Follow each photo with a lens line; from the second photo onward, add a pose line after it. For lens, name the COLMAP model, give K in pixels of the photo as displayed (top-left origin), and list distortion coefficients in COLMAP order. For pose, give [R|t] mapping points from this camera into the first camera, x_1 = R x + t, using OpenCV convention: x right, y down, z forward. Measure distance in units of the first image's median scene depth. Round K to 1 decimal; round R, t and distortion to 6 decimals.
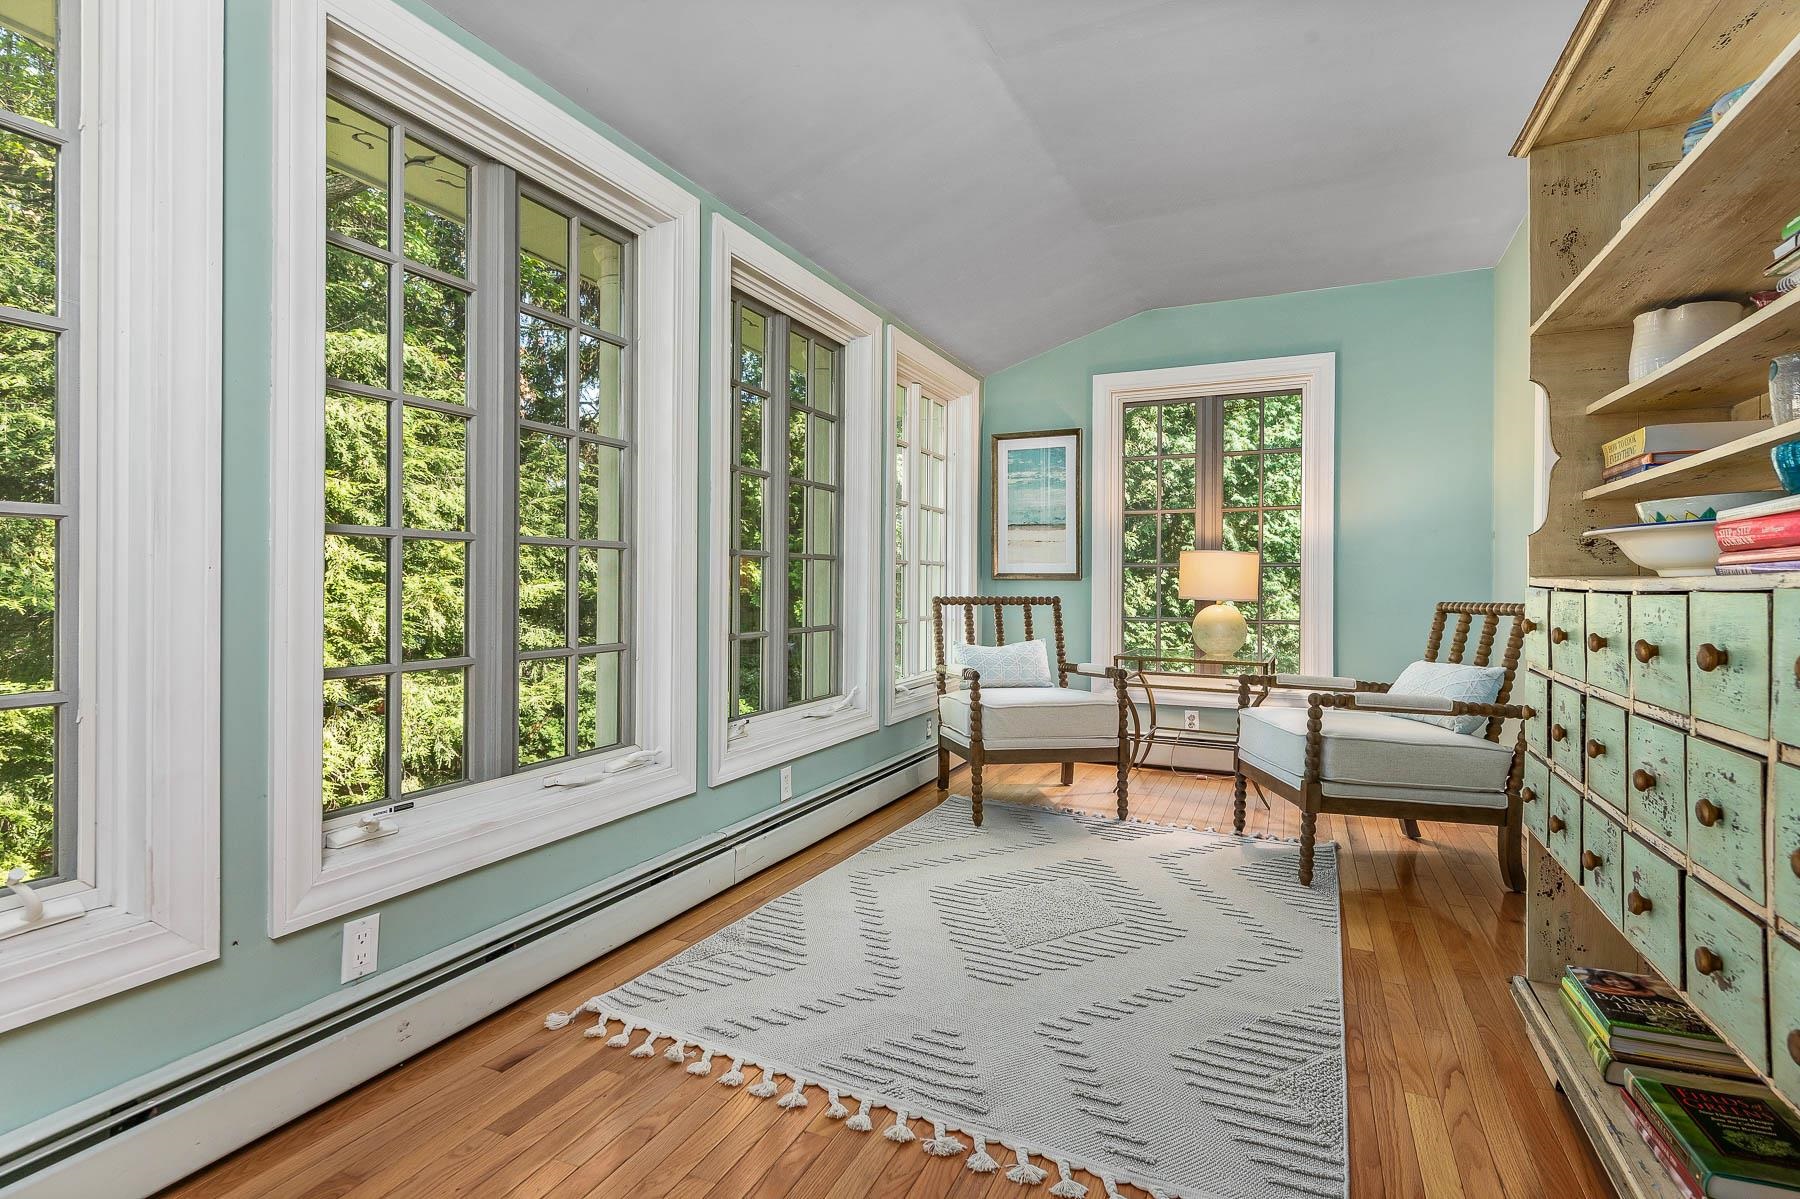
lens RADIAL K [[897.1, 0, 893.6], [0, 897.1, 591.7], [0, 0, 1]] dist [0.003021, 0.000200]
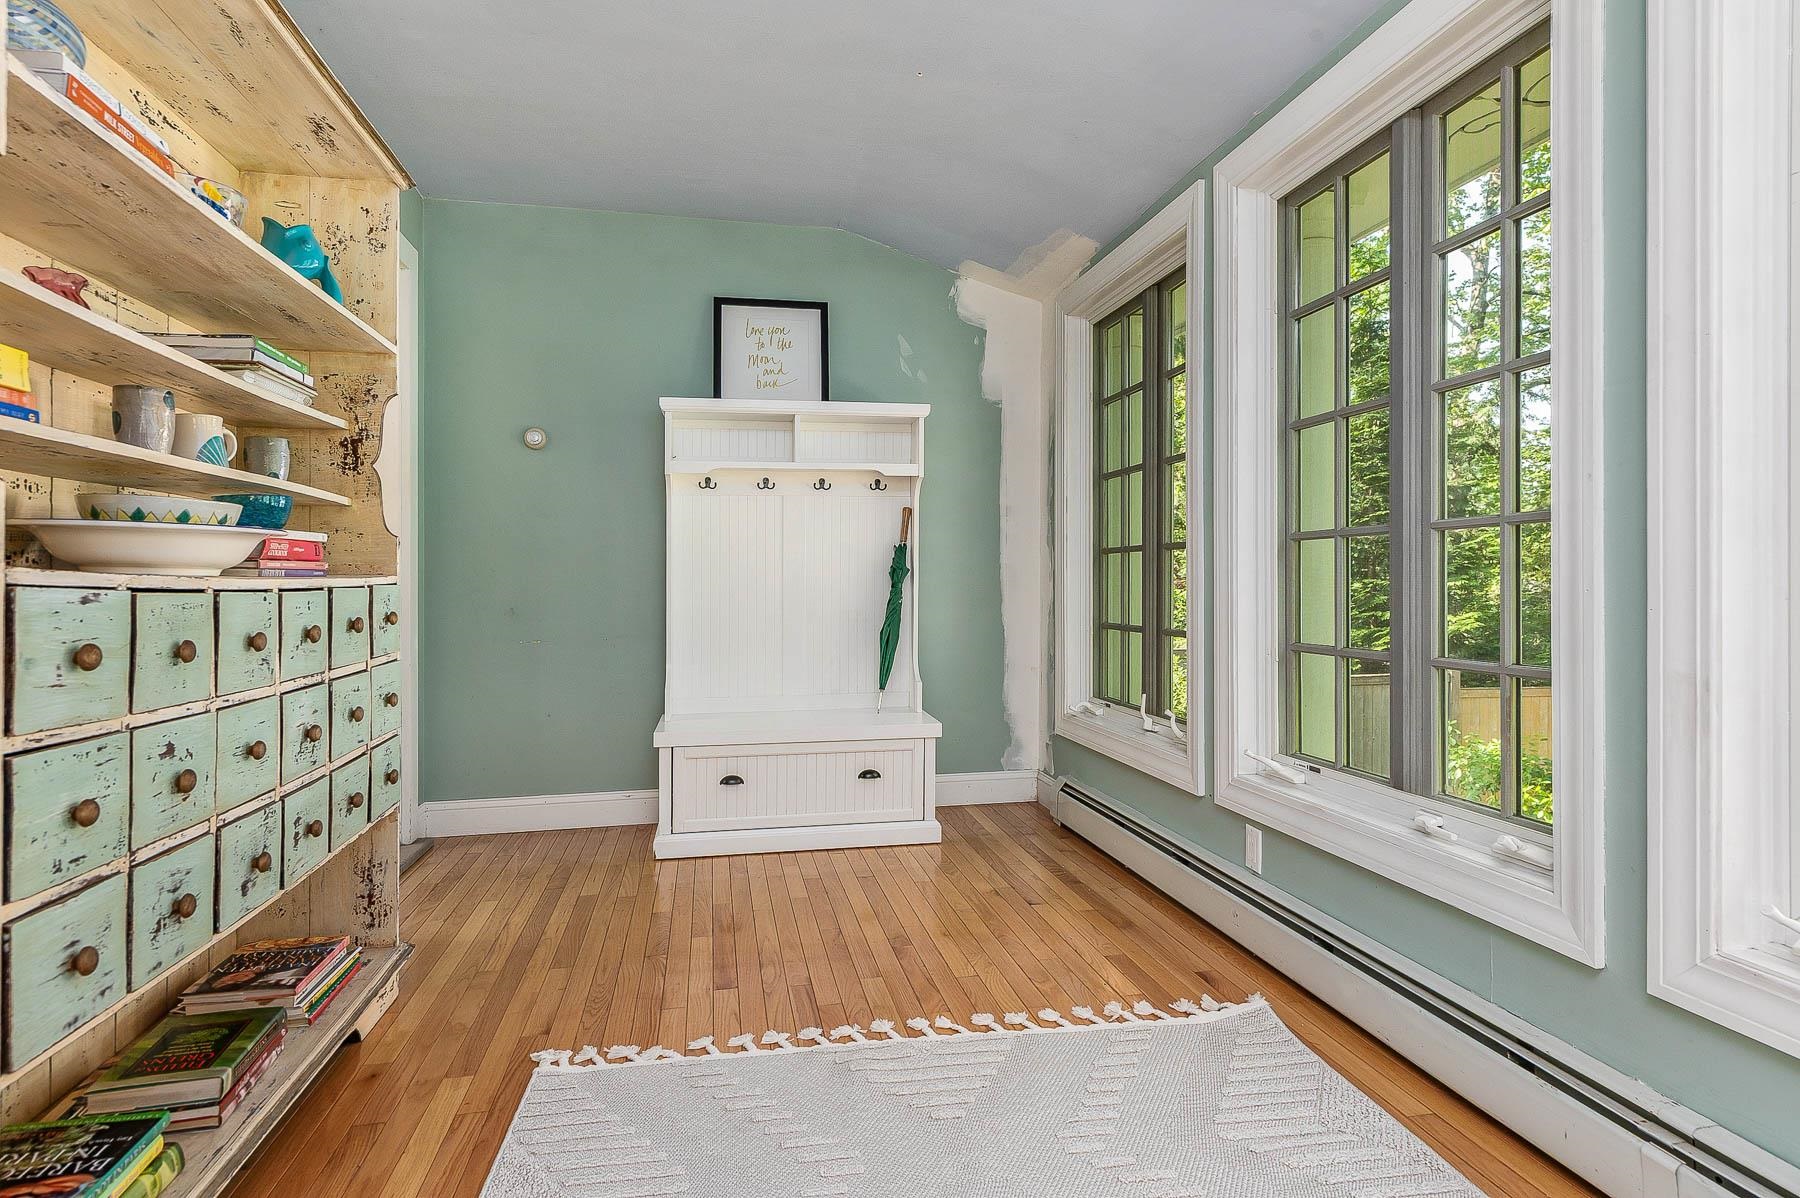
lens RADIAL K [[942.0, 0, 890.9], [0, 942.0, 581.3], [0, 0, 1]] dist [-0.004140, -0.000585]
pose [[-0.816892, 0.002504, -0.576785, 0.276447], [-0.001213, 0.999981, 0.006060, -0.004943], [0.576789, 0.005650, -0.816873, 0.768606]]
